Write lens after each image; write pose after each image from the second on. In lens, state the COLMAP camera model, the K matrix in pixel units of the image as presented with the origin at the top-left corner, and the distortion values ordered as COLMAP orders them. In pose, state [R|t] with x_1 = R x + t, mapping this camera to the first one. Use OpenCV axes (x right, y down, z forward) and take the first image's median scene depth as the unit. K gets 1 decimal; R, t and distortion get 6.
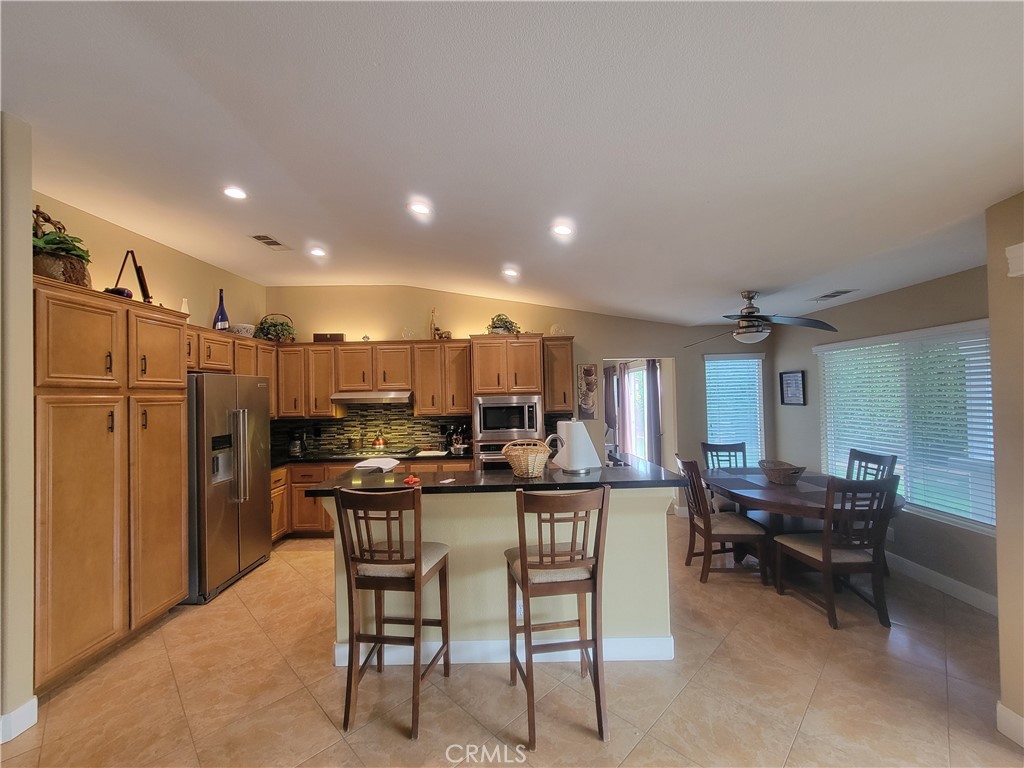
lens RADIAL K [[417.5, 0, 509.5], [0, 417.5, 387.3], [0, 0, 1]] dist [0.001840, -0.000744]
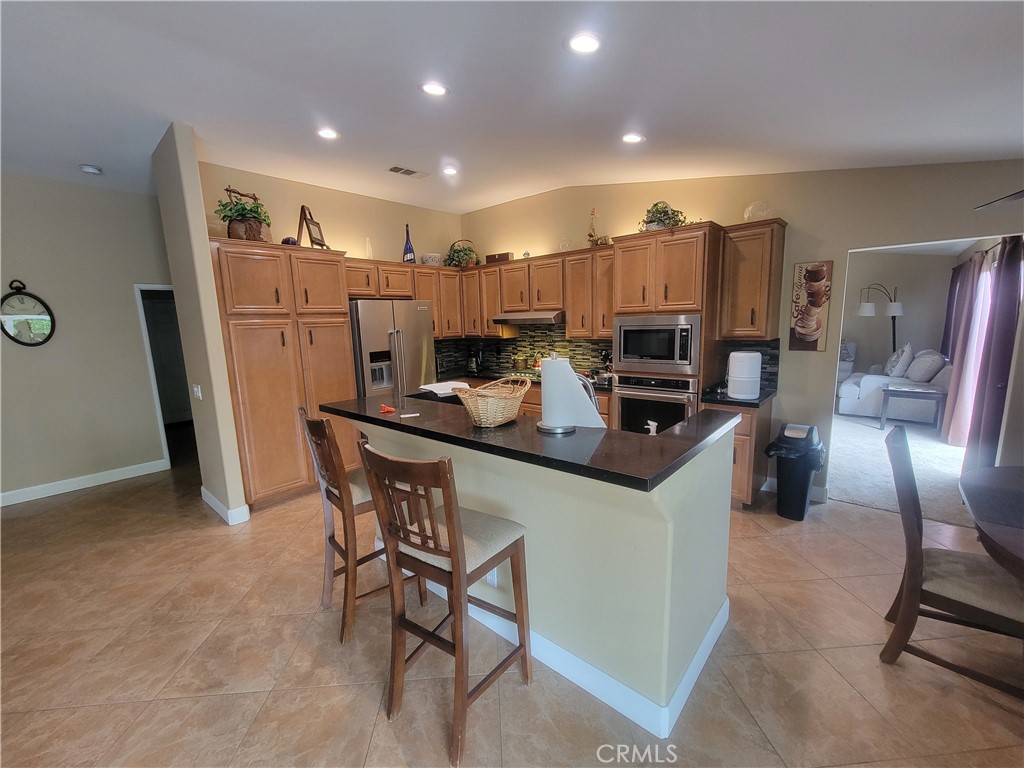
lens RADIAL K [[417.5, 0, 509.5], [0, 417.5, 387.3], [0, 0, 1]] dist [0.001840, -0.000744]
pose [[0.752538, 0.103665, -0.650338, 0.287545], [0.026487, 0.981969, 0.187177, -0.000233], [0.658016, -0.158084, 0.736224, 0.231995]]
